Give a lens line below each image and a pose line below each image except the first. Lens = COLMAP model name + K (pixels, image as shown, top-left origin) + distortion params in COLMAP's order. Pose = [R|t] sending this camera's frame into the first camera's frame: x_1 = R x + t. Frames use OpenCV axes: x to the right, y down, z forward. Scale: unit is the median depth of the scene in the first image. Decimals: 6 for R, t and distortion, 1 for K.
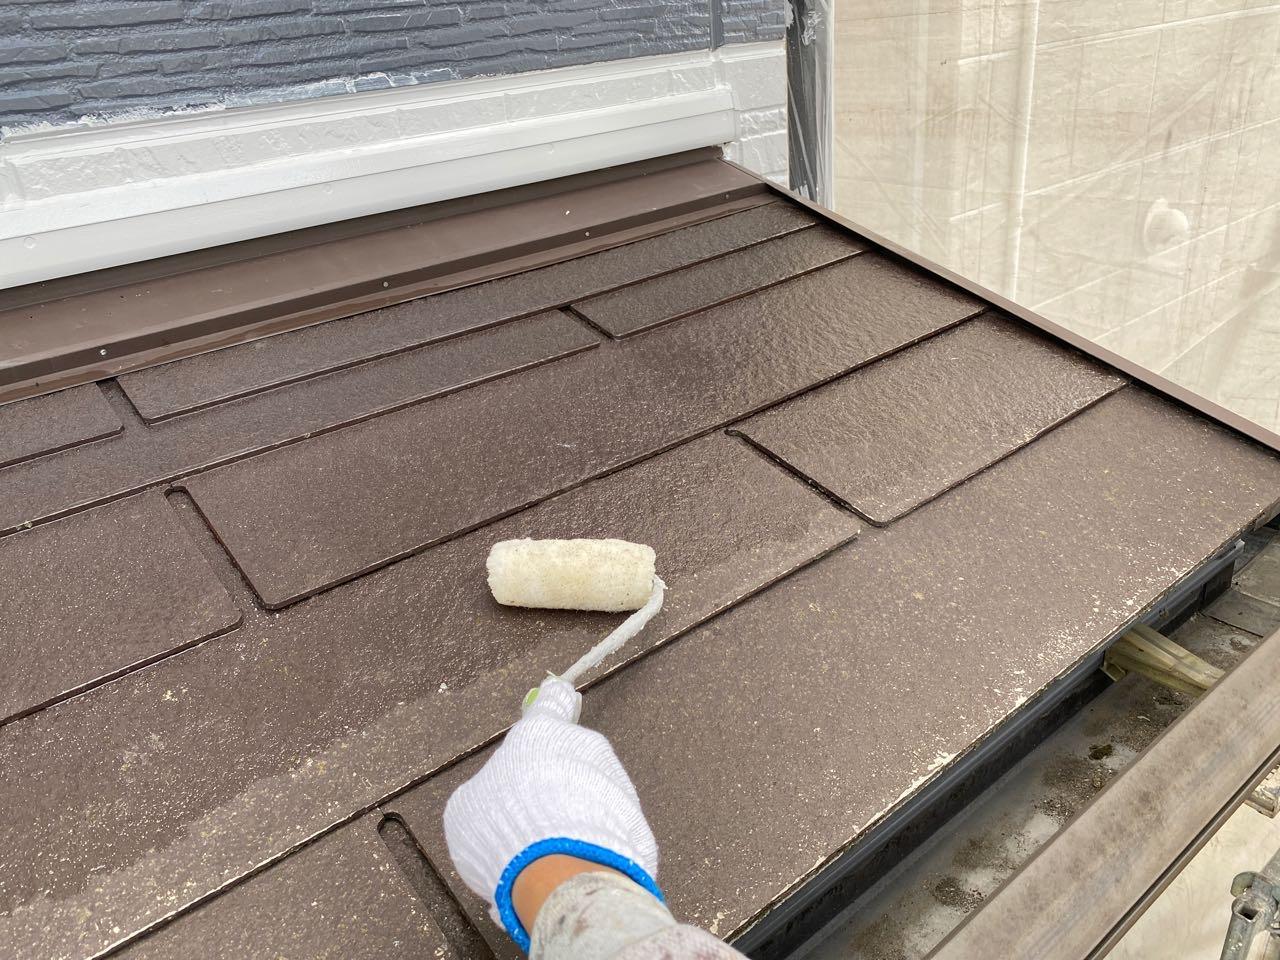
lens RADIAL K [[976.9, 0, 627.8], [0, 976.9, 487.9], [0, 0, 1]] dist [0.006327, -0.004731]
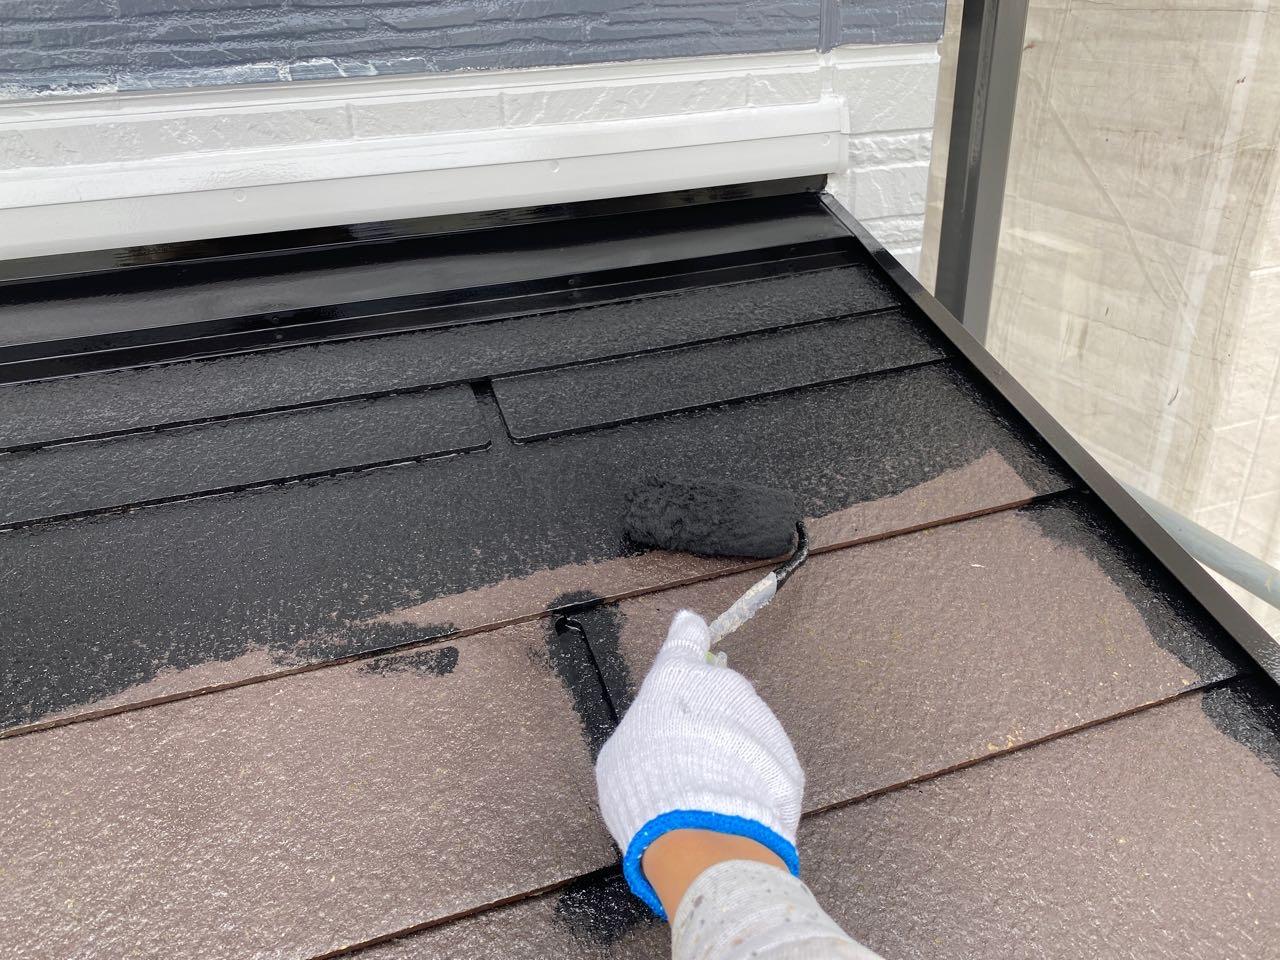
lens RADIAL K [[976.9, 0, 646.1], [0, 976.9, 477.2], [0, 0, 1]] dist [0.006327, -0.004731]
pose [[0.939438, 0.199689, -0.278533, 0.289232], [-0.188524, 0.979808, 0.066603, -0.188462], [0.286208, -0.010060, 0.958115, 0.297075]]
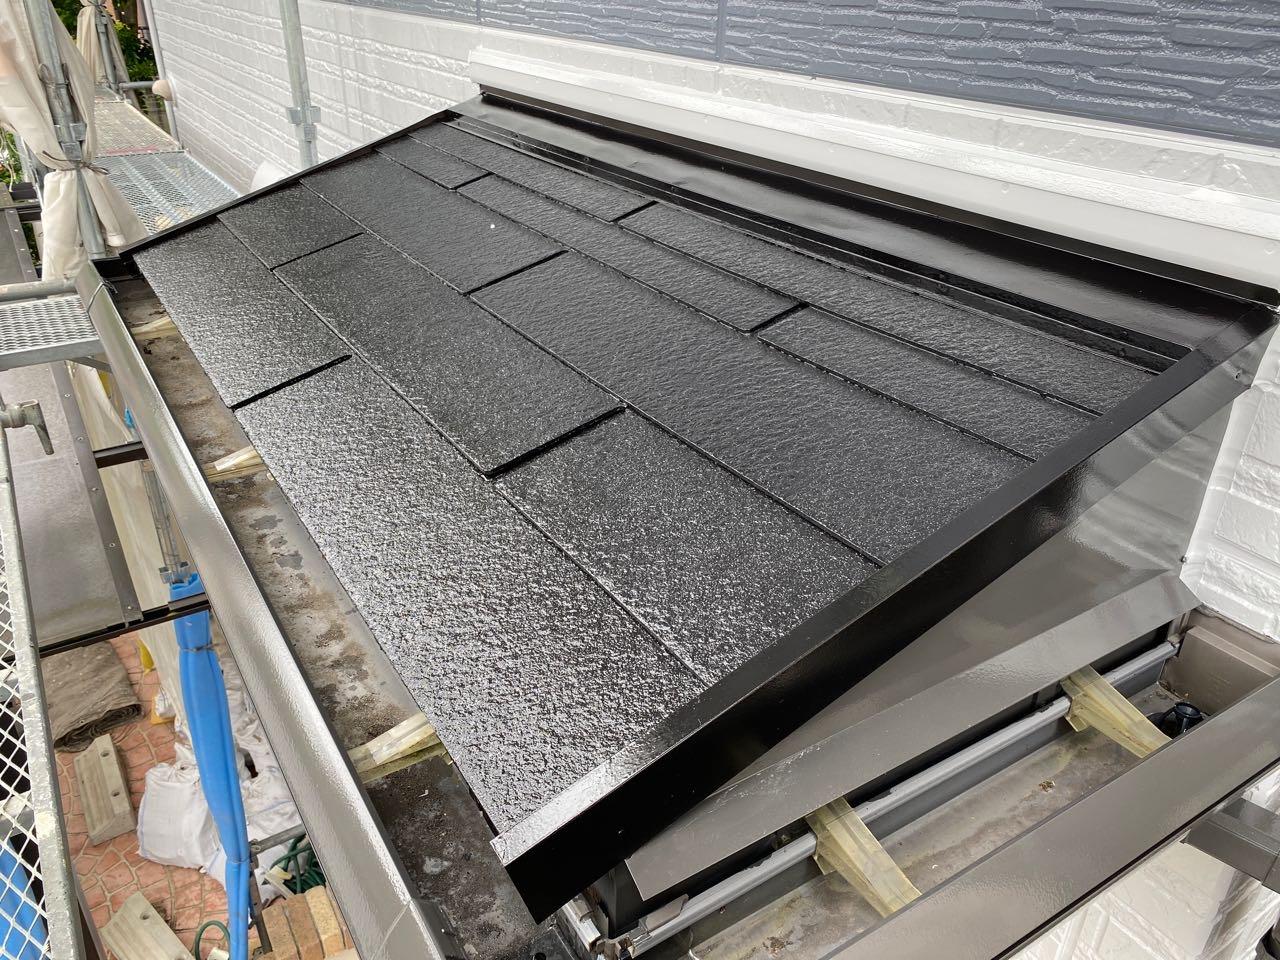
lens RADIAL K [[976.9, 0, 633.8], [0, 976.9, 478.8], [0, 0, 1]] dist [0.006327, -0.004731]
pose [[-0.120703, 0.537399, -0.834646, 0.970555], [-0.445398, 0.722093, 0.529341, -0.537123], [0.887159, 0.435643, 0.152198, 0.753484]]
